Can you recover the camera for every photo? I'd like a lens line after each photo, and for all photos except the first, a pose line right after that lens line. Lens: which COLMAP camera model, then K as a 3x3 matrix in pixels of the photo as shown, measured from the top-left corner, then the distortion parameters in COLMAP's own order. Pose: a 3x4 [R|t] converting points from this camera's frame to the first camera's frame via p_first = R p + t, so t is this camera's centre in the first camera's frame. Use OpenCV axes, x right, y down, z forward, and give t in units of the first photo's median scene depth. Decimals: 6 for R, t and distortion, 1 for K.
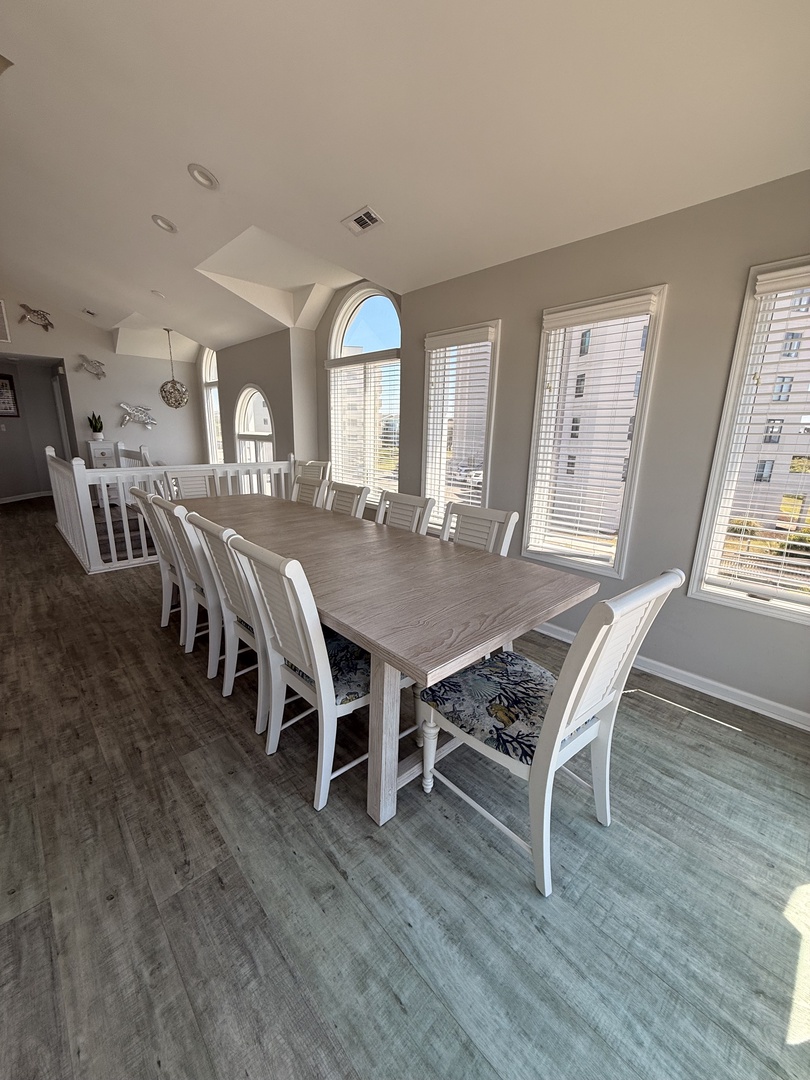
lens RADIAL K [[430.5, 0, 411.8], [0, 430.5, 539.2], [0, 0, 1]] dist [-0.001355, 0.000547]
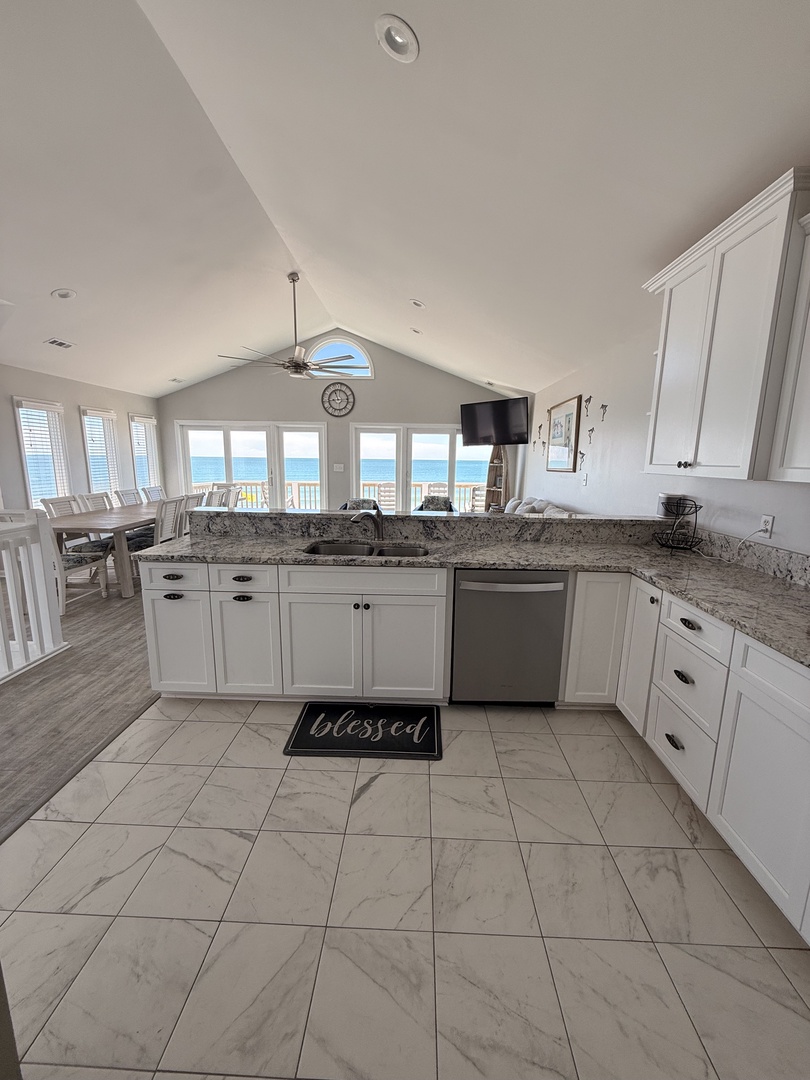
lens RADIAL K [[430.5, 0, 405.9], [0, 430.5, 535.9], [0, 0, 1]] dist [-0.001355, 0.000547]
pose [[-0.703632, -0.159940, 0.692331, -2.346101], [0.147010, 0.920490, 0.362058, -0.426219], [-0.695191, 0.356535, -0.624174, 1.340990]]
